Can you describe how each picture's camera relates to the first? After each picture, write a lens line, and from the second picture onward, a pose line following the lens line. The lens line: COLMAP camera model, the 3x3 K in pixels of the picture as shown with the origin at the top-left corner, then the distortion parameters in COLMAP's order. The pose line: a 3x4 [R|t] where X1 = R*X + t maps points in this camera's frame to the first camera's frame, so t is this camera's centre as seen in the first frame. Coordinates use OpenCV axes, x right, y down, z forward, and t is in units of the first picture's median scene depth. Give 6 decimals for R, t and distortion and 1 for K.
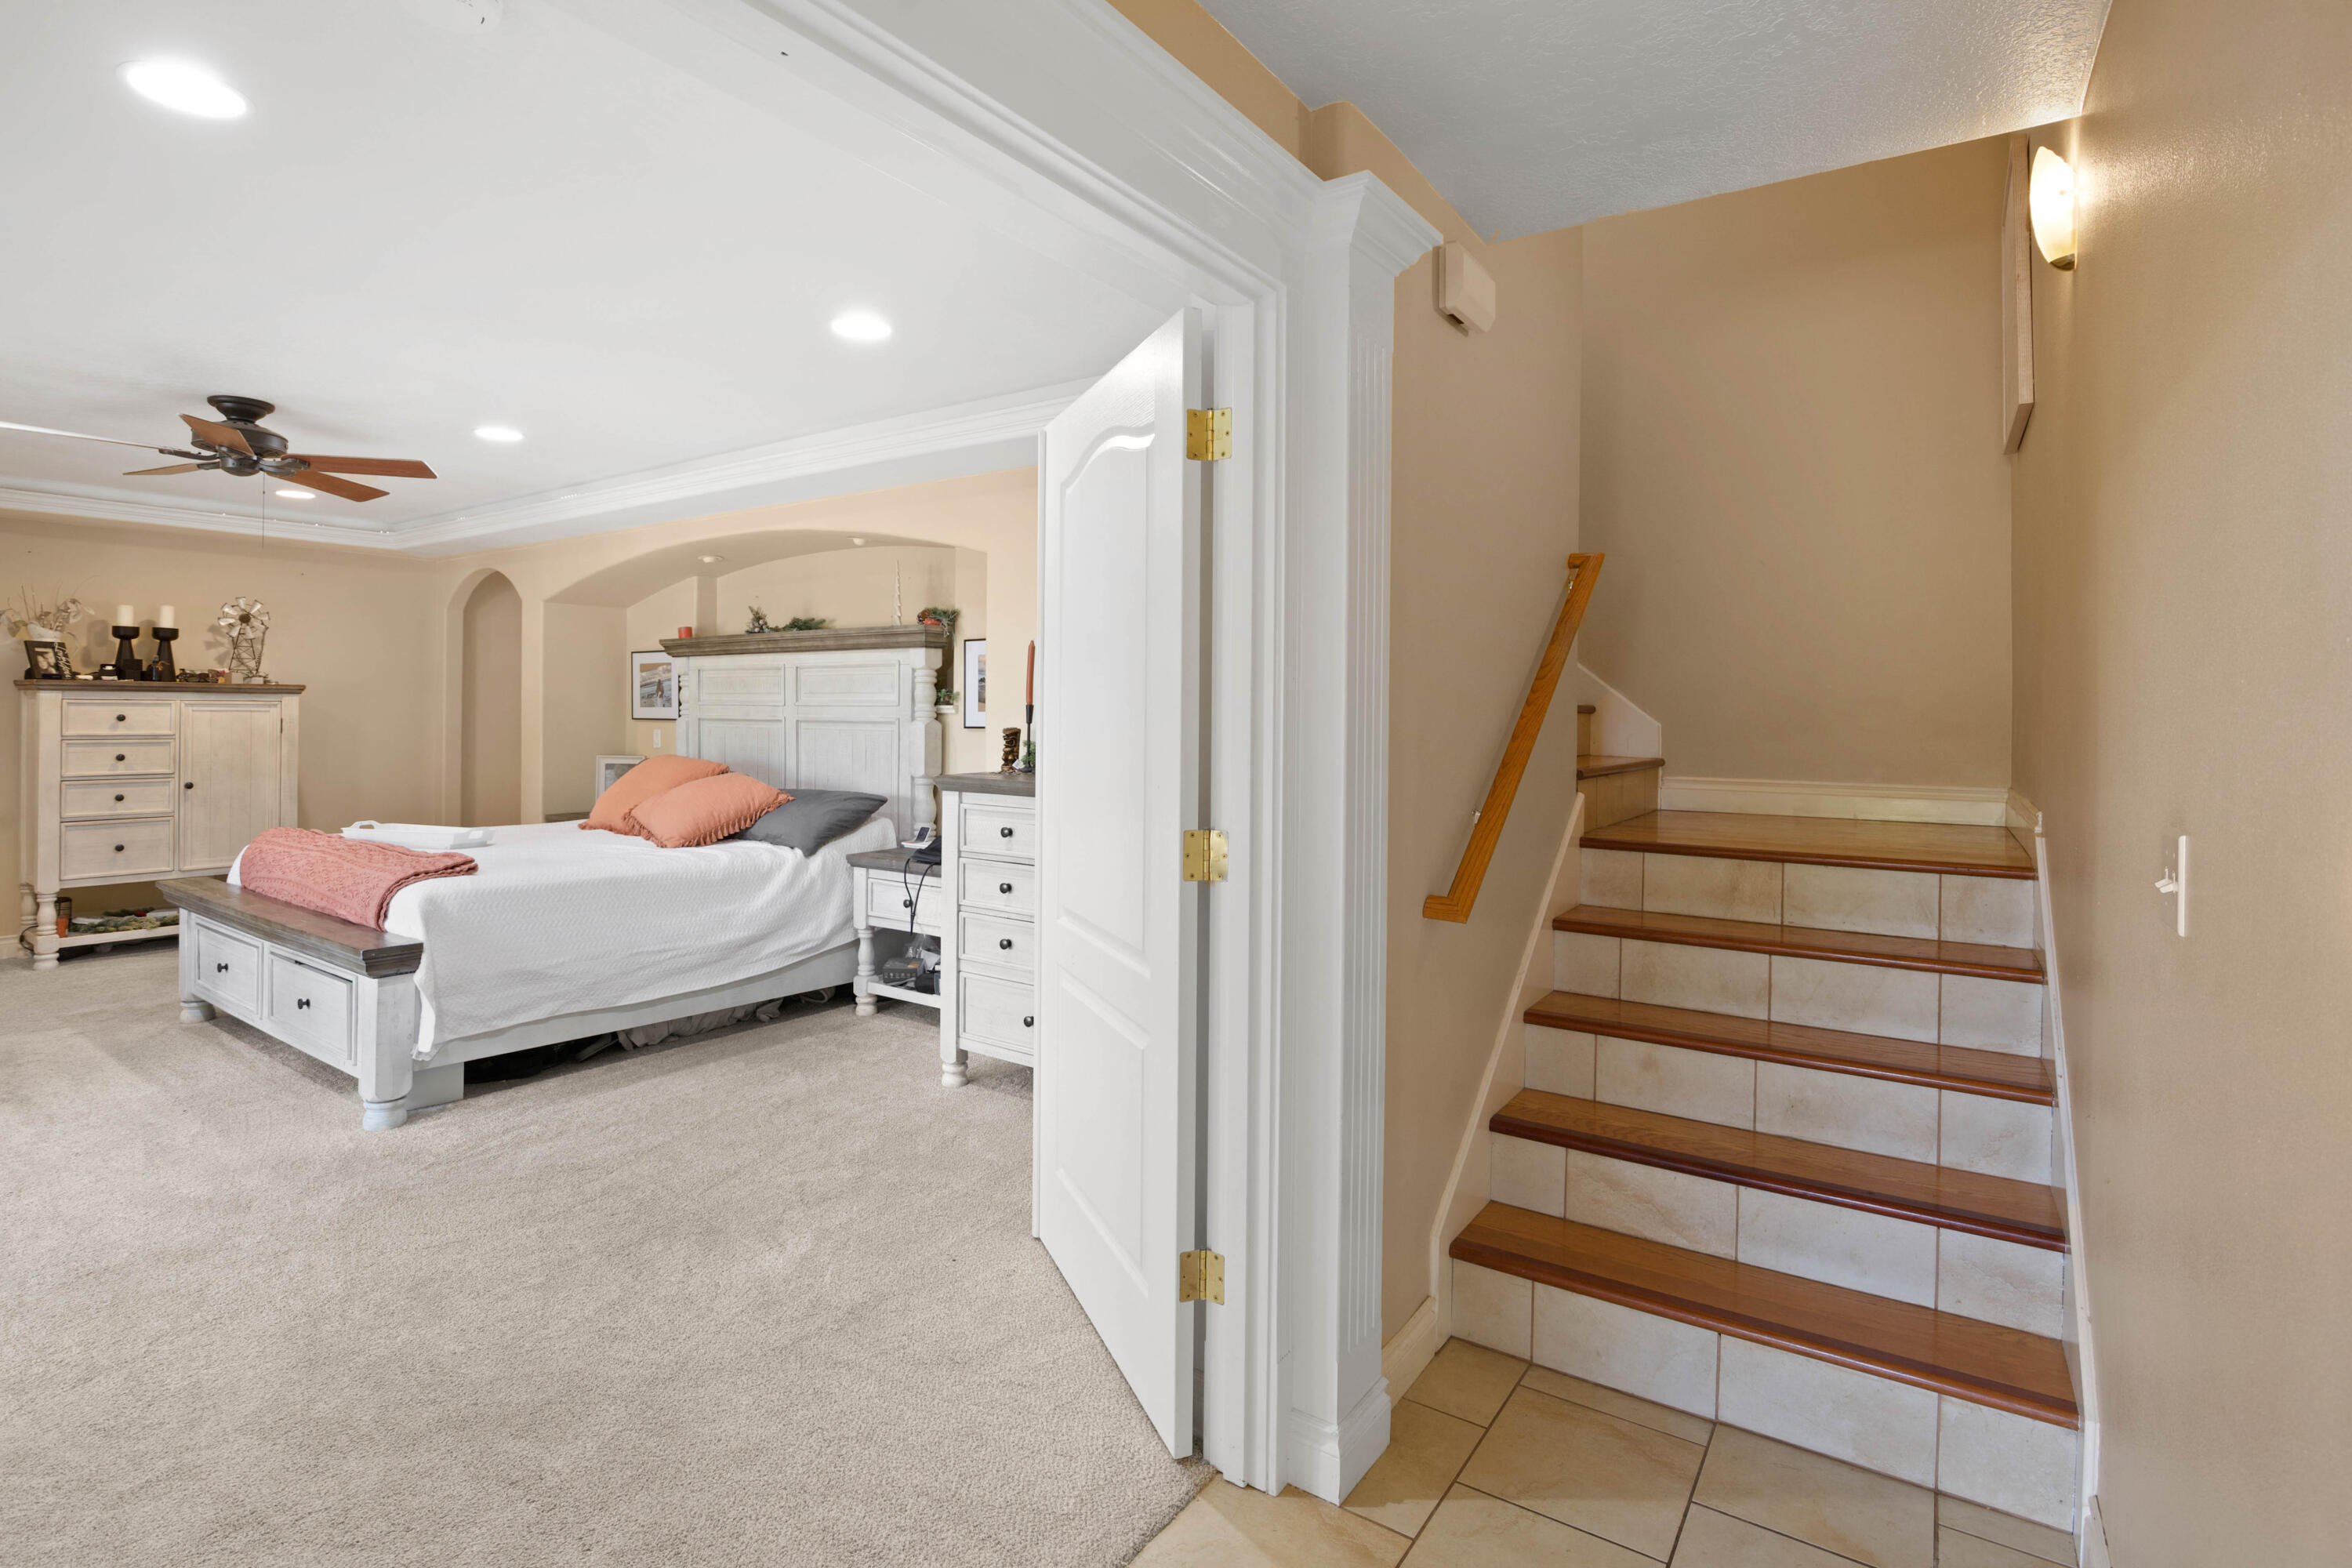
lens RADIAL K [[1126.5, 0, 1129.6], [0, 1126.5, 714.0], [0, 0, 1]] dist [-0.023513, 0.002935]
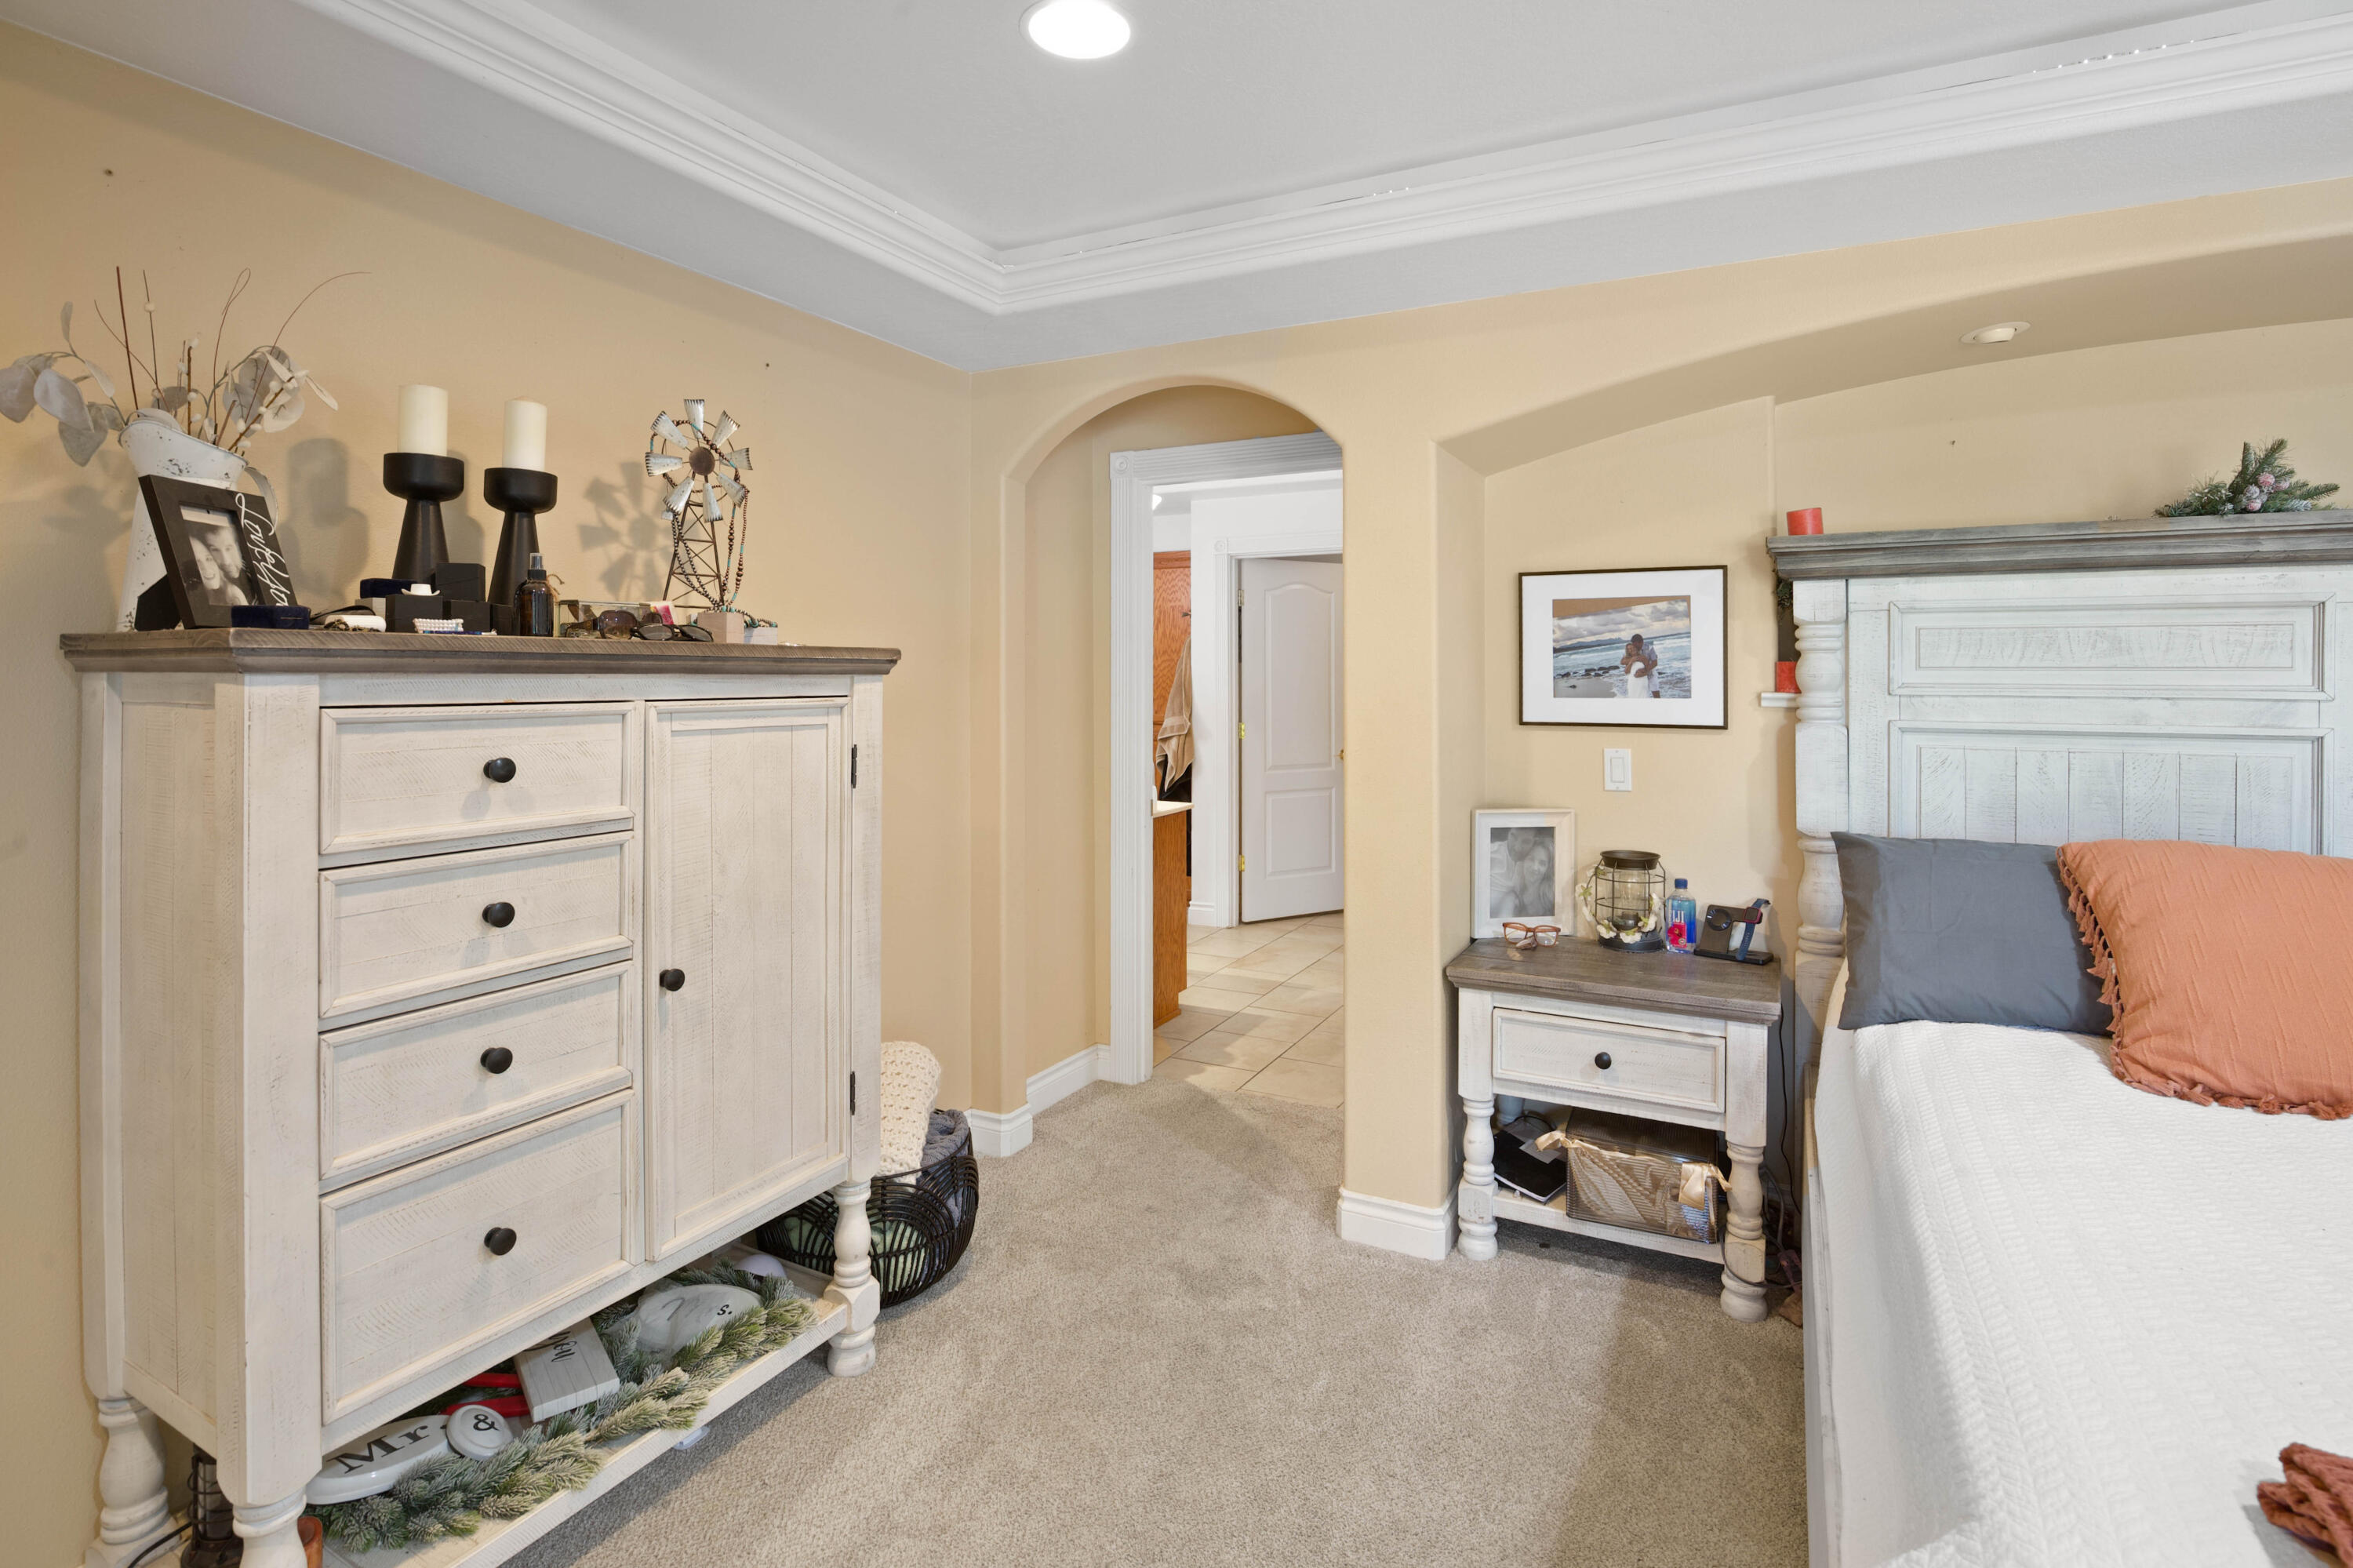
lens RADIAL K [[1127.0, 0, 1130.3], [0, 1127.0, 673.4], [0, 0, 1]] dist [-0.023513, 0.002935]
pose [[0.991537, -0.005894, 0.129687, -0.826470], [0.006229, 0.999978, -0.002180, -0.019672], [-0.129672, 0.002969, 0.991553, 0.734108]]
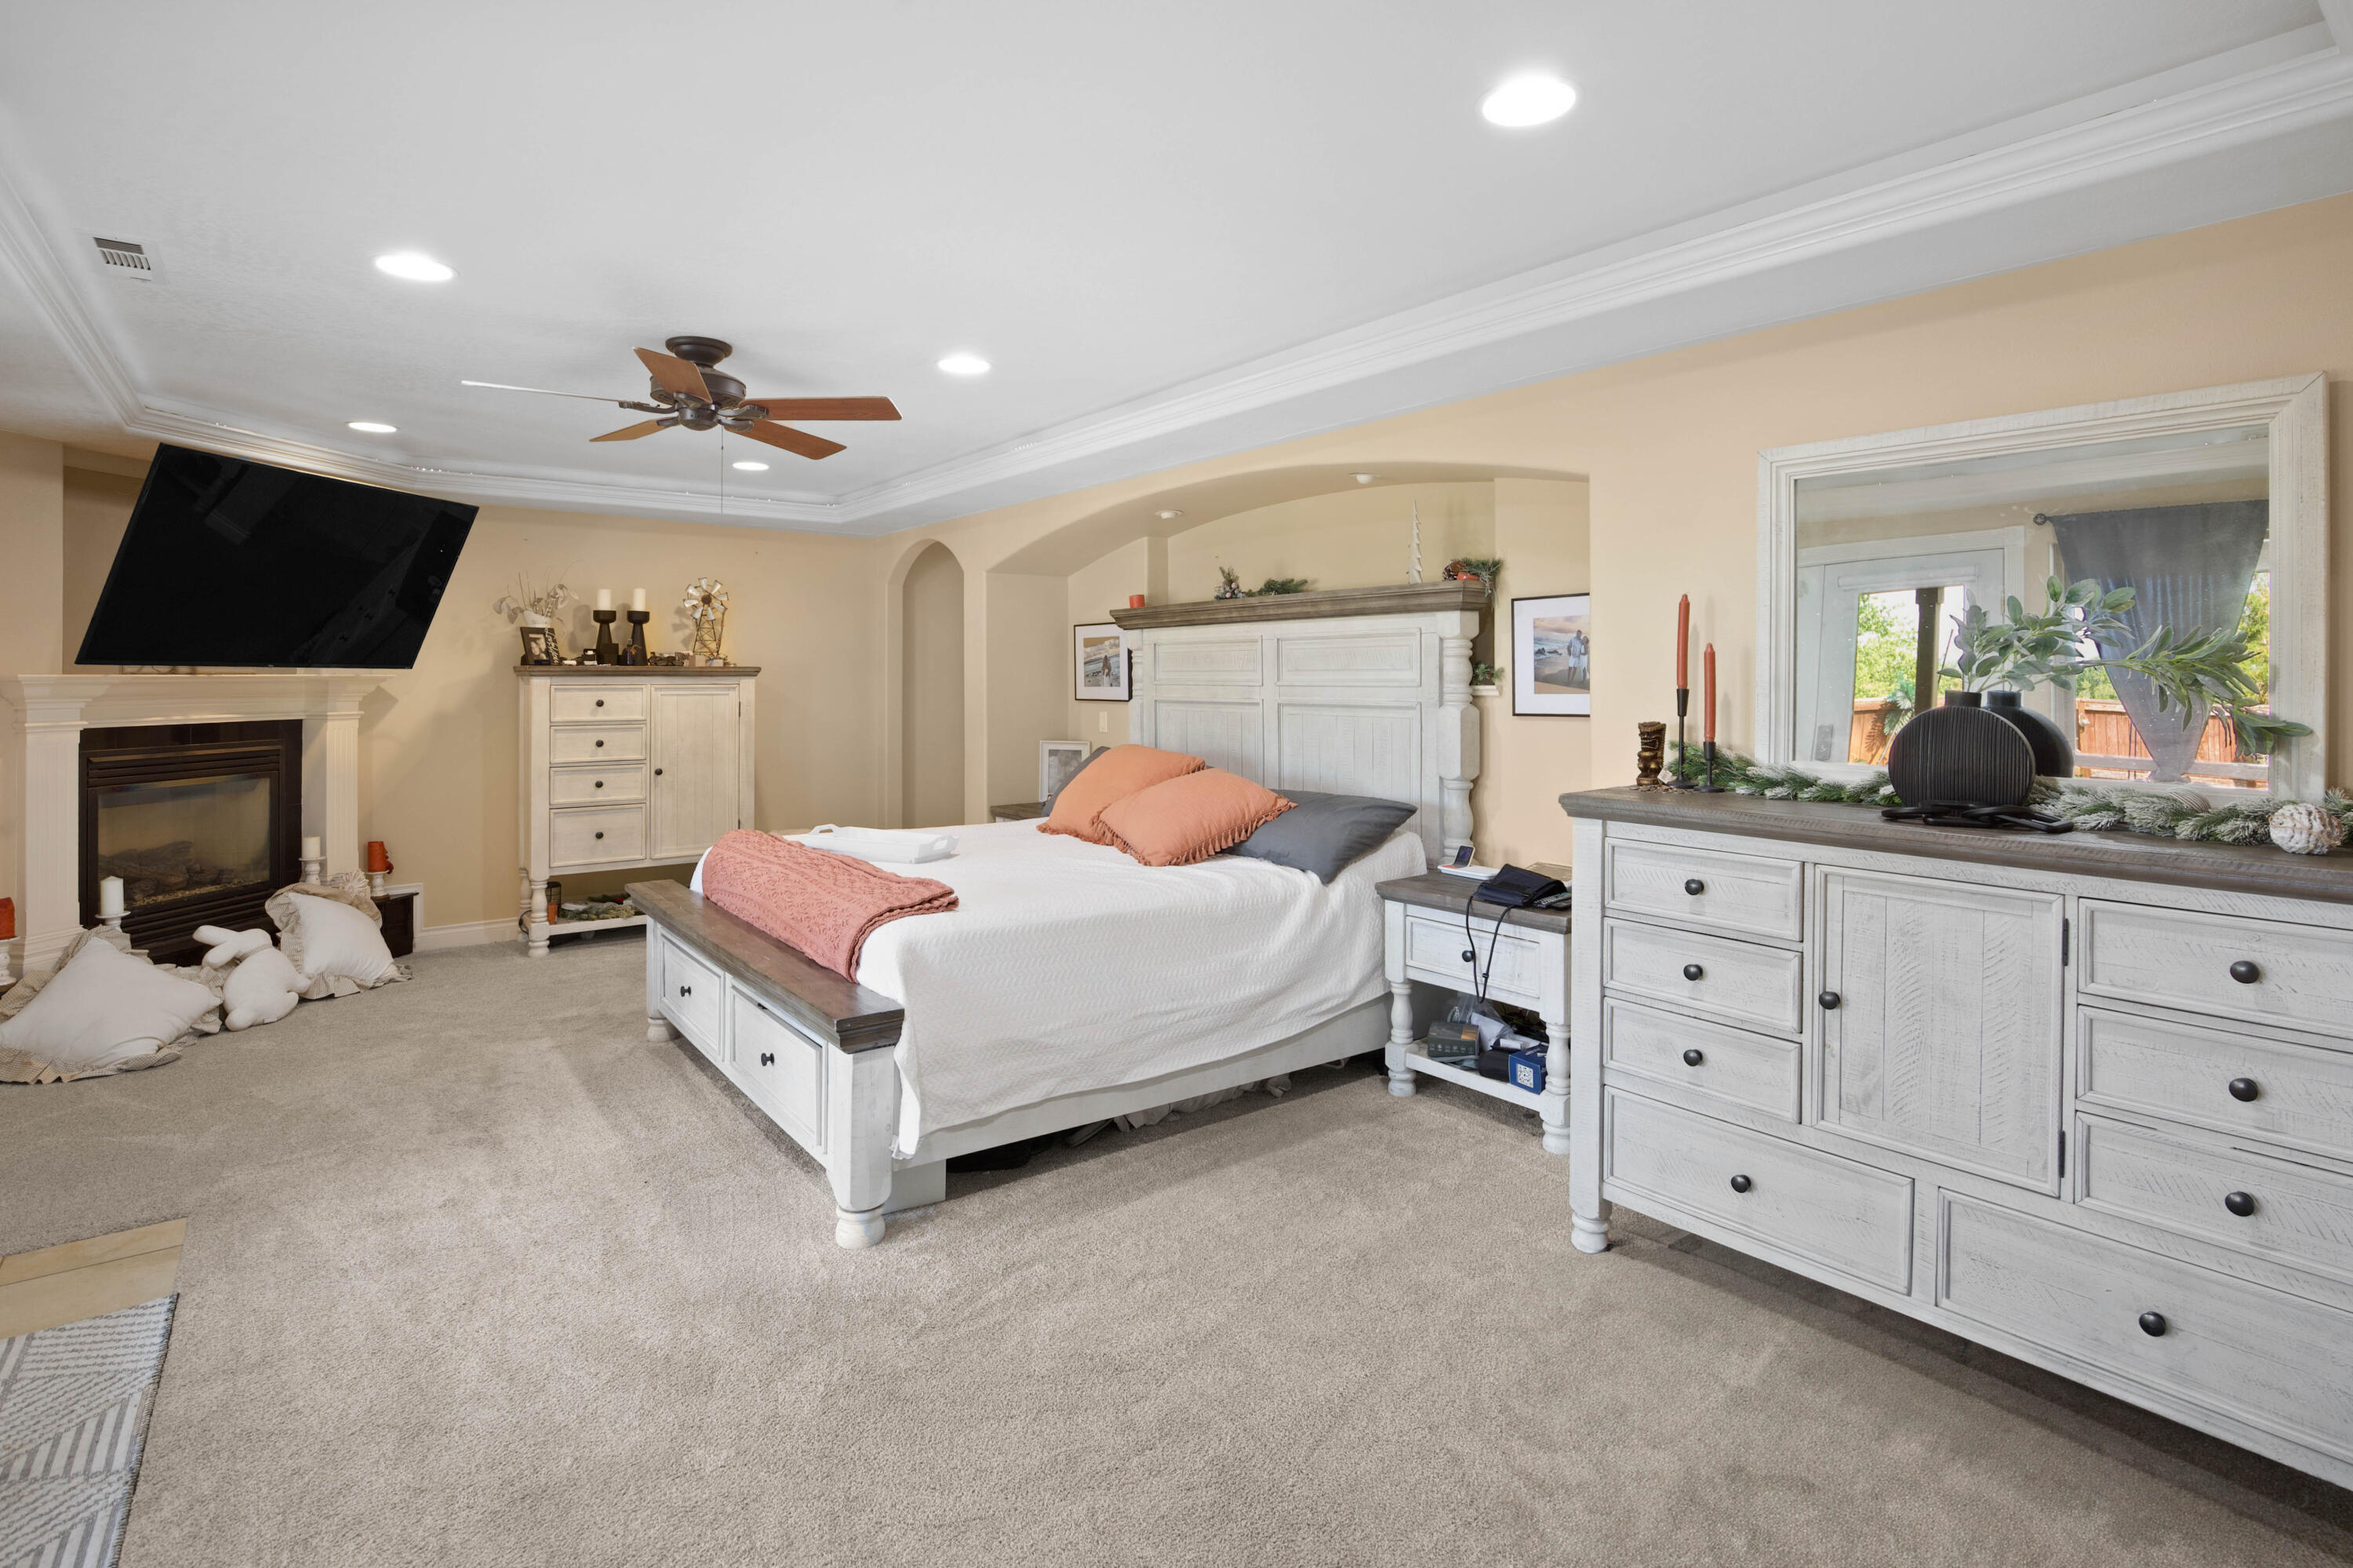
lens RADIAL K [[1127.0, 0, 1132.9], [0, 1127.0, 676.3], [0, 0, 1]] dist [-0.023513, 0.002935]
pose [[0.951761, -0.009520, -0.306692, -0.156824], [0.008320, 0.999952, -0.005222, -0.011774], [0.306727, 0.002418, 0.951795, 0.200307]]
